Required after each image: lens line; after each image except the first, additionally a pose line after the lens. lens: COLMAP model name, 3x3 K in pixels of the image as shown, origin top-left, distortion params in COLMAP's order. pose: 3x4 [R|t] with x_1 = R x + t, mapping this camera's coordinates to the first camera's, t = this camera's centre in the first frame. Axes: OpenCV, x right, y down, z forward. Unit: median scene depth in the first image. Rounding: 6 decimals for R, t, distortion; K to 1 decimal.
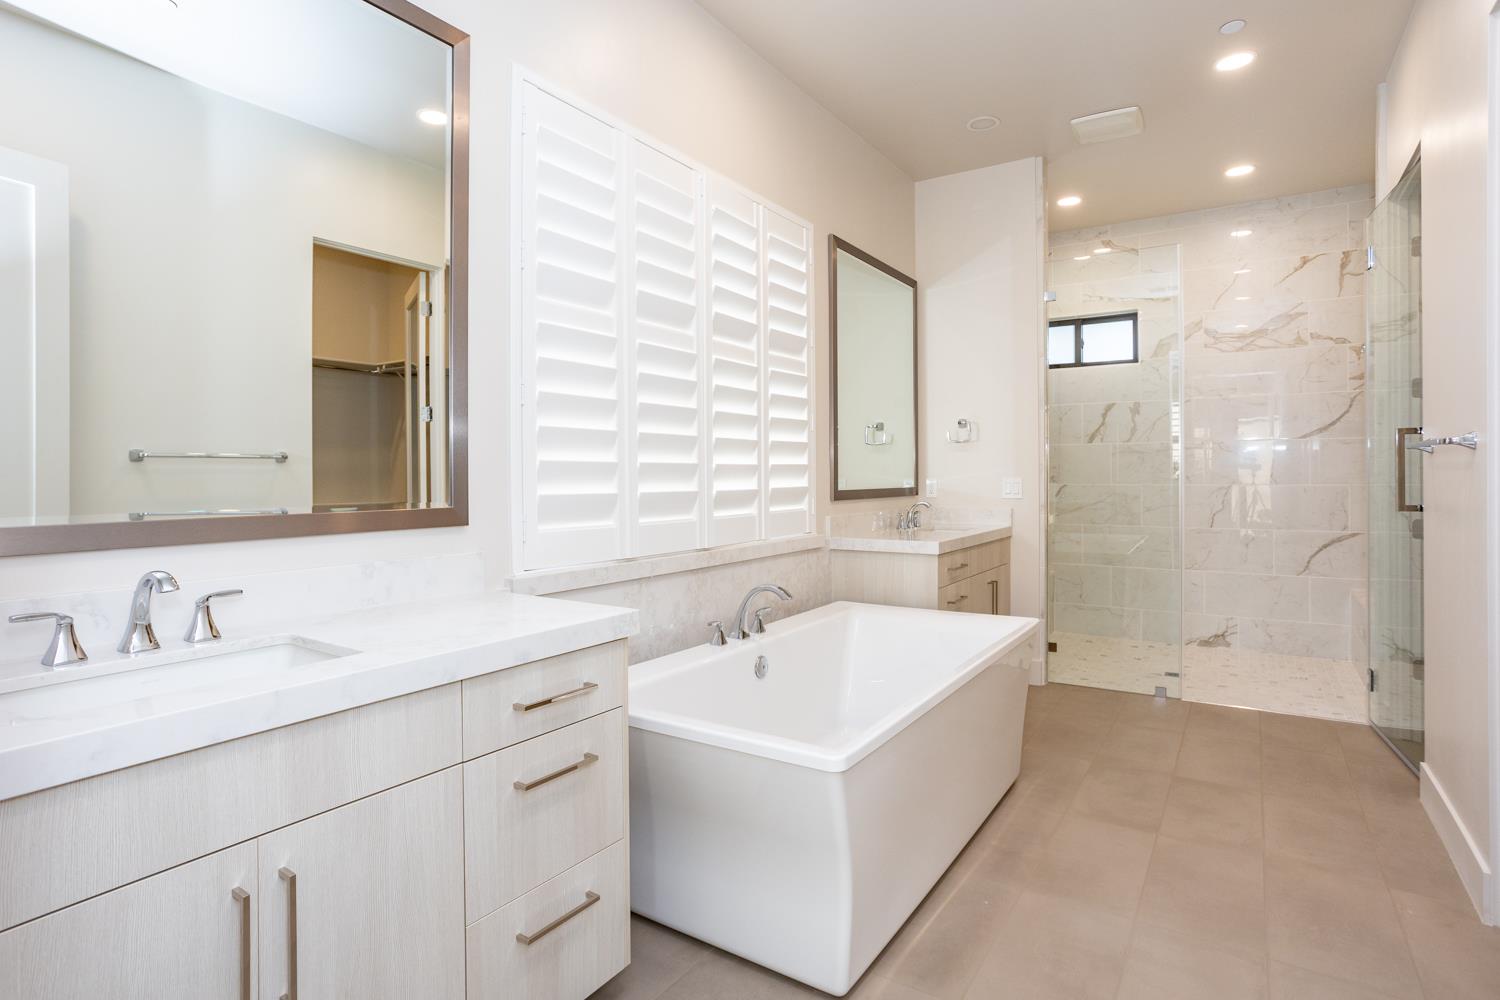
lens RADIAL K [[773.7, 0, 751.6], [0, 773.7, 493.1], [0, 0, 1]] dist [0.000341, 0.000058]
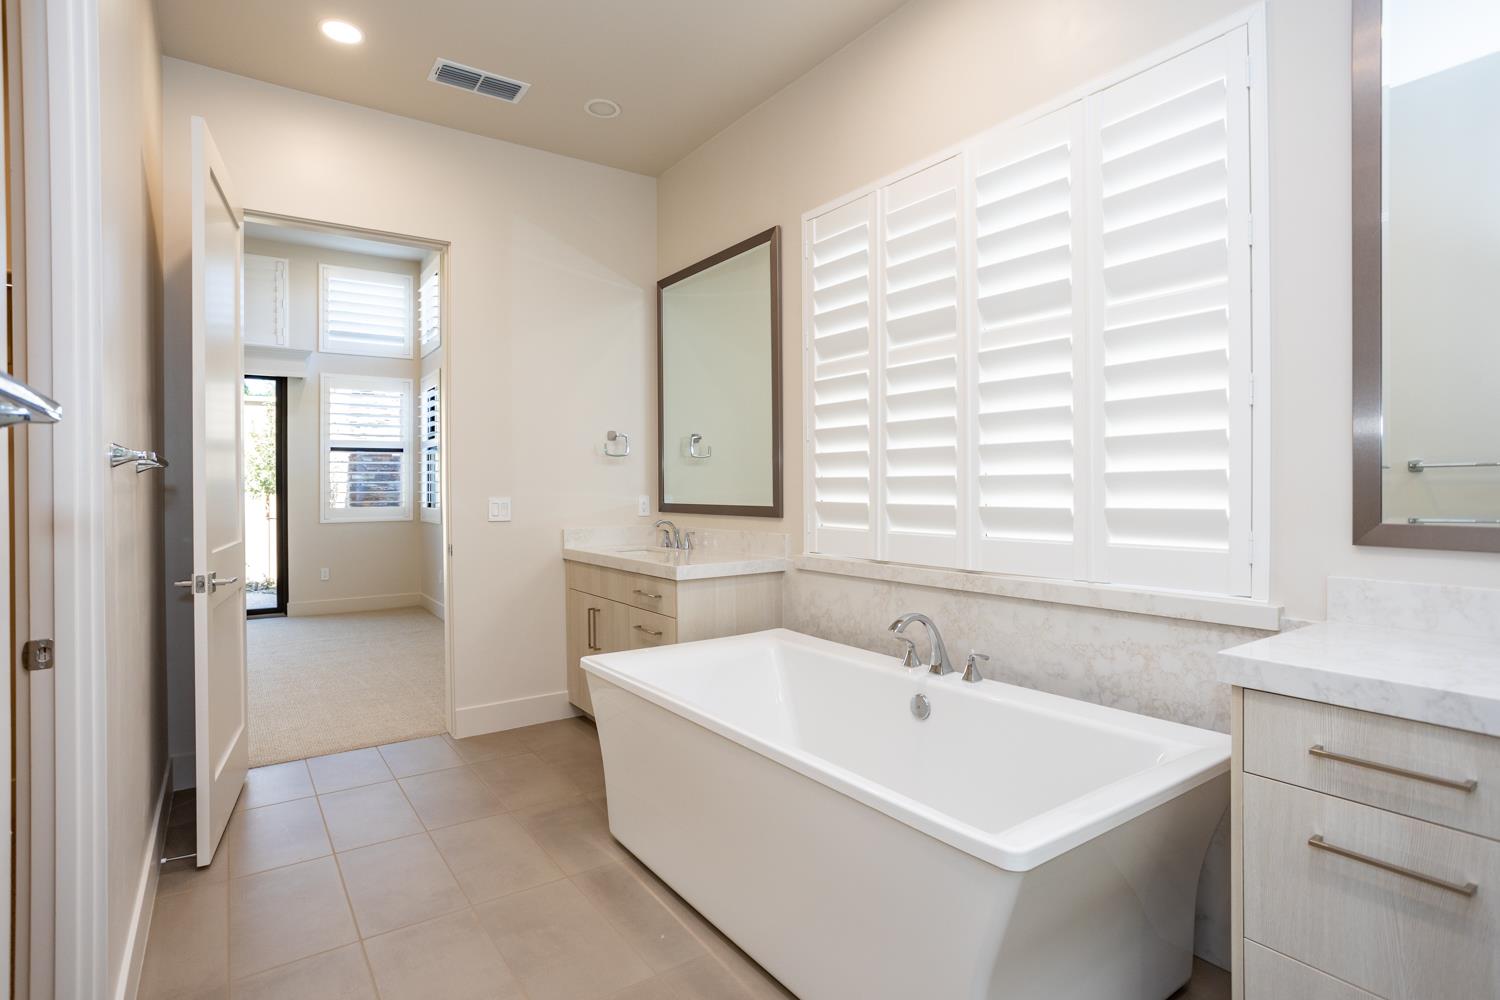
lens RADIAL K [[767.9, 0, 750.0], [0, 767.9, 500.0], [0, 0, 1]] dist [-0.000290, 0.000021]
pose [[-0.361893, 0.026666, -0.931838, 0.934315], [-0.012441, 0.999364, 0.033430, -0.039643], [0.932137, 0.023691, -0.361331, 1.183961]]
